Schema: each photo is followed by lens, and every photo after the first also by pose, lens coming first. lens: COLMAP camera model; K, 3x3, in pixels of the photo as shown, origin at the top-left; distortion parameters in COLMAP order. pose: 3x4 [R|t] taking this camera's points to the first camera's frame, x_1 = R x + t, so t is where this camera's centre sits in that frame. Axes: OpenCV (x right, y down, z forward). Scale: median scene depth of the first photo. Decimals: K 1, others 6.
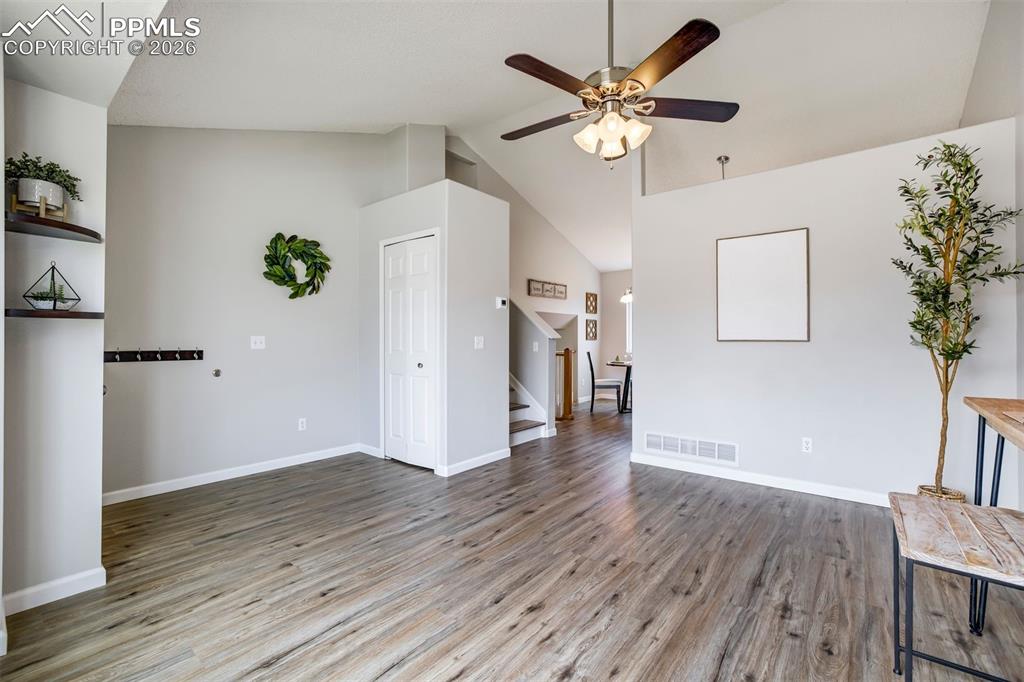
lens RADIAL K [[428.2, 0, 525.7], [0, 428.2, 342.2], [0, 0, 1]] dist [-0.022228, 0.000373]
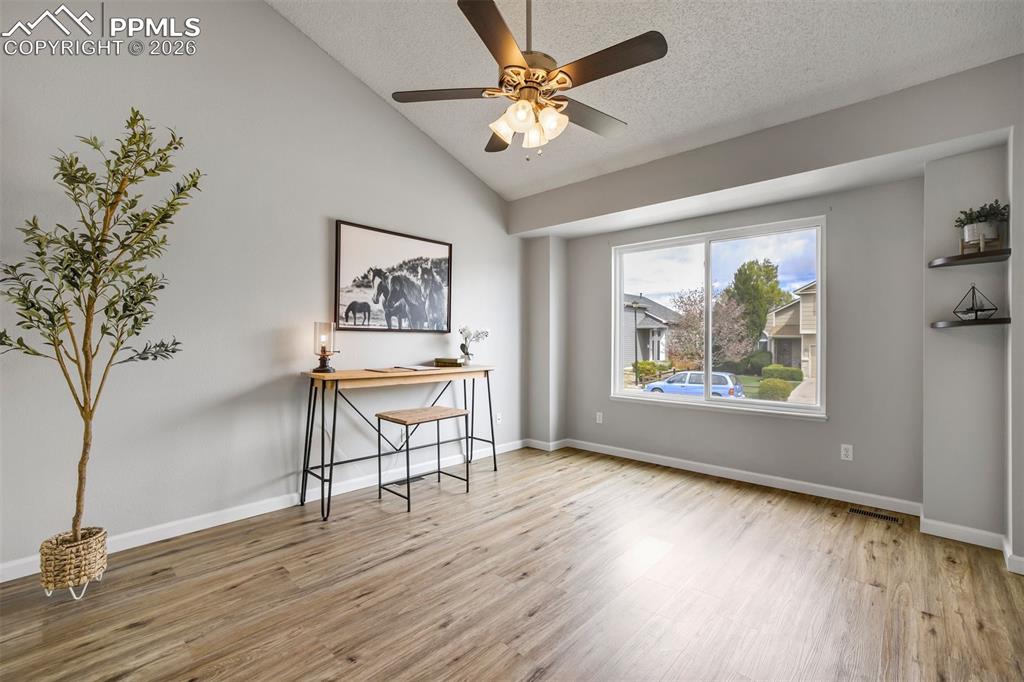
lens RADIAL K [[447.0, 0, 515.9], [0, 447.0, 342.2], [0, 0, 1]] dist [-0.014872, 0.000391]
pose [[-0.995478, -0.004246, 0.094900, 0.115324], [-0.003346, 0.999948, 0.009637, -0.010264], [-0.094936, 0.009276, -0.995440, 1.732530]]
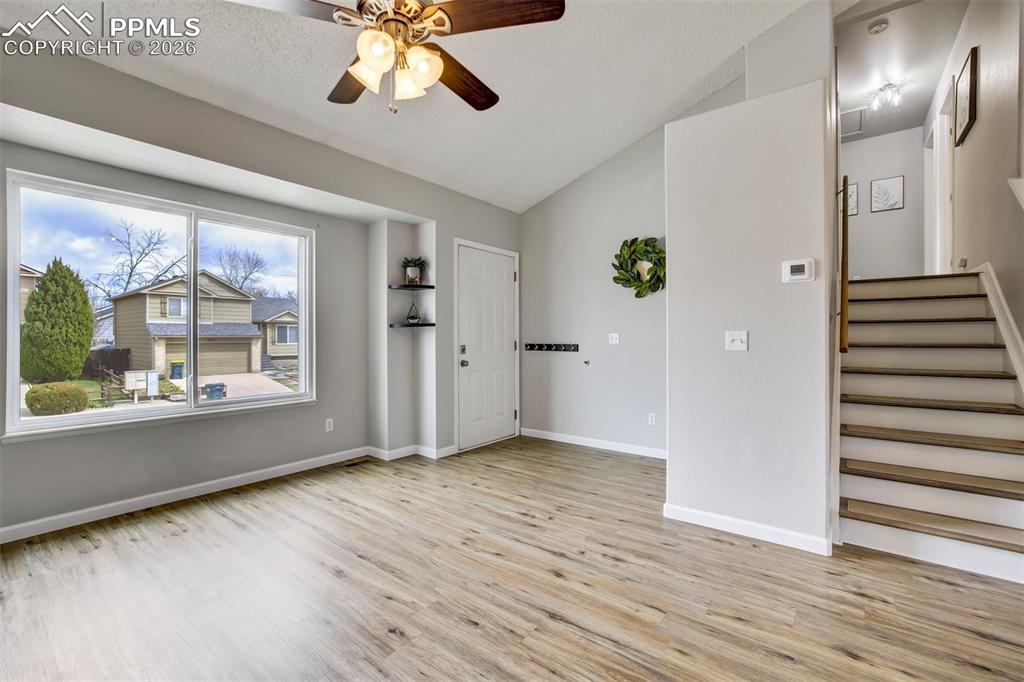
lens RADIAL K [[442.9, 0, 510.1], [0, 442.9, 338.0], [0, 0, 1]] dist [-0.040665, 0.017509]
pose [[0.003933, 0.000156, -0.999992, 0.854090], [-0.003554, 0.999994, 0.000142, -0.000833], [0.999986, 0.003553, 0.003933, 1.042274]]
